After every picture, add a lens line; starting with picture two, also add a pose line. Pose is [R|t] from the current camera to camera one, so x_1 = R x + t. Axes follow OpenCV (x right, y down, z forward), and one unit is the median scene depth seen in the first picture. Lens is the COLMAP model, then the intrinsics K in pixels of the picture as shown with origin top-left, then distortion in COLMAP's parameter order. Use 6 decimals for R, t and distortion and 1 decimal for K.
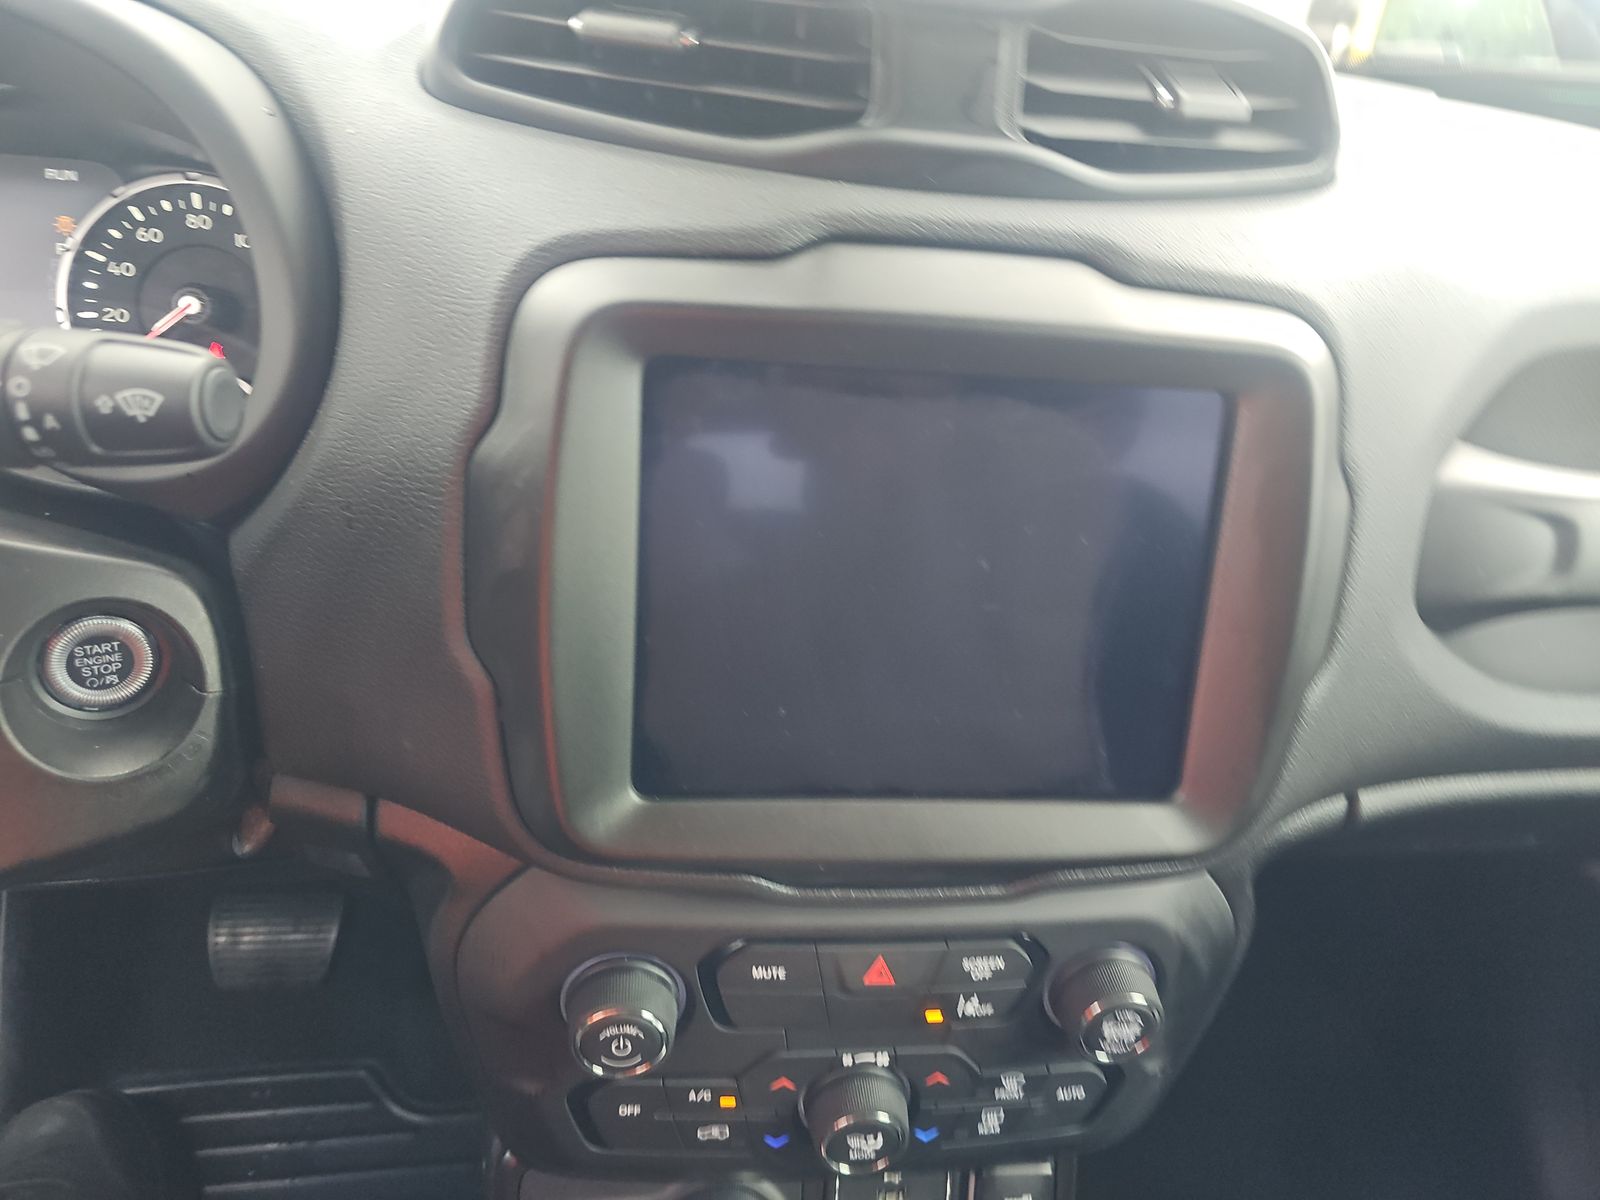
lens RADIAL K [[1072.1, 0, 802.4], [0, 1072.1, 573.2], [0, 0, 1]] dist [0.014894, -0.012541]
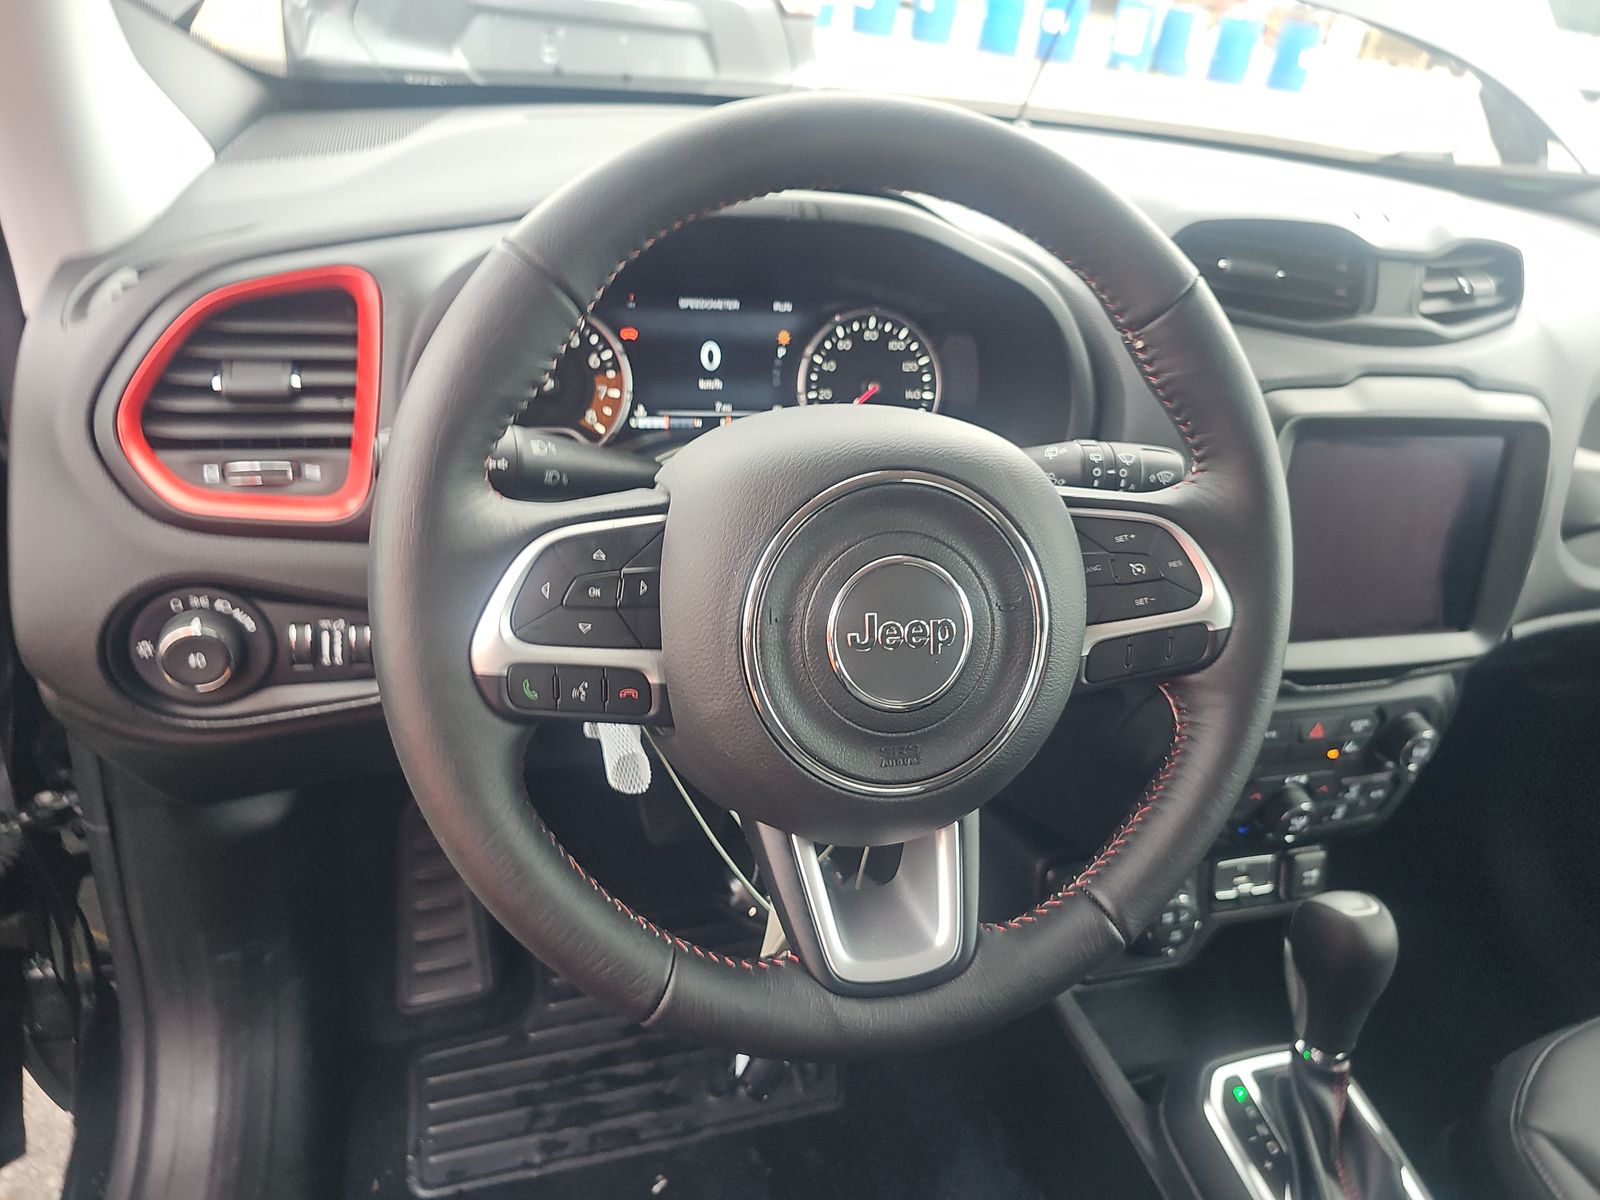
lens RADIAL K [[1072.1, 0, 813.7], [0, 1072.1, 592.2], [0, 0, 1]] dist [0.014894, -0.012541]
pose [[0.984639, -0.064462, 0.162270, -0.956473], [0.051639, 0.995290, 0.082040, -0.075513], [-0.166794, -0.072401, 0.983330, -0.641298]]
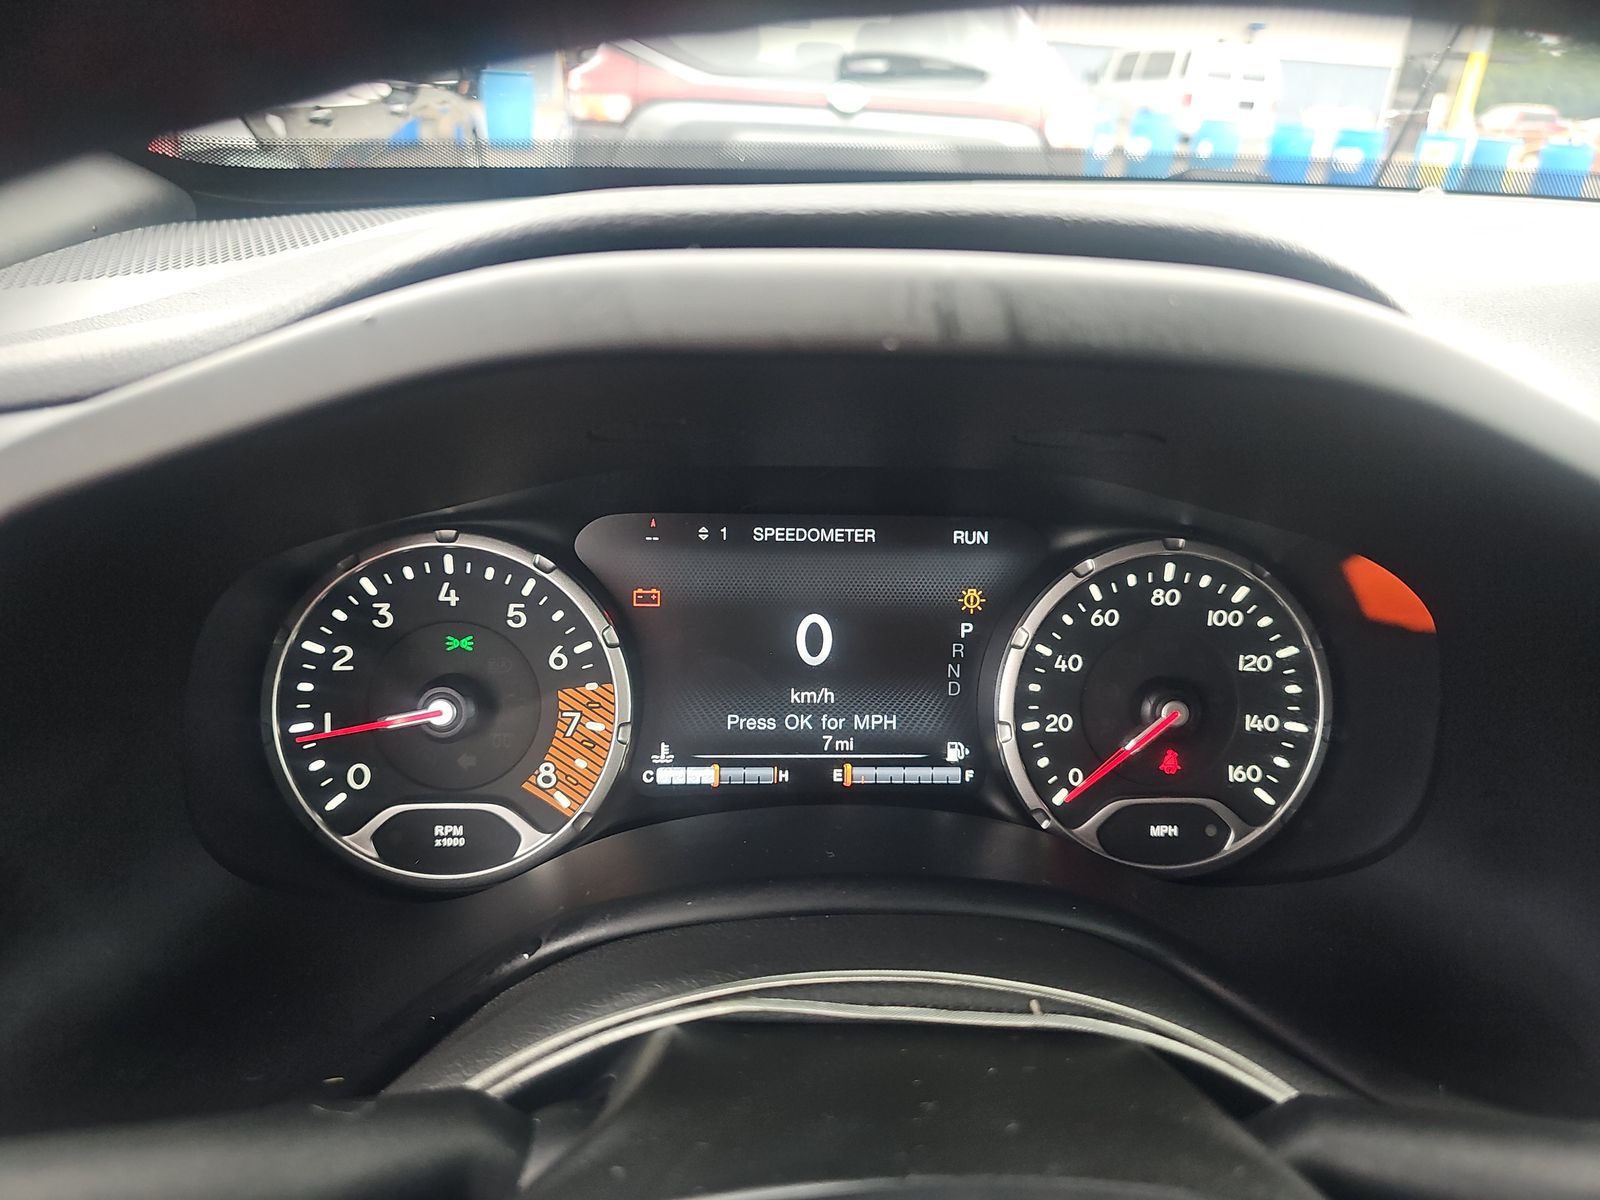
lens RADIAL K [[1072.1, 0, 796.1], [0, 1072.1, 605.4], [0, 0, 1]] dist [0.014894, -0.012541]
pose [[0.996145, -0.020541, -0.085282, -0.769186], [0.016619, 0.998782, -0.046451, -0.295403], [0.086132, 0.044854, 0.995273, 0.231075]]
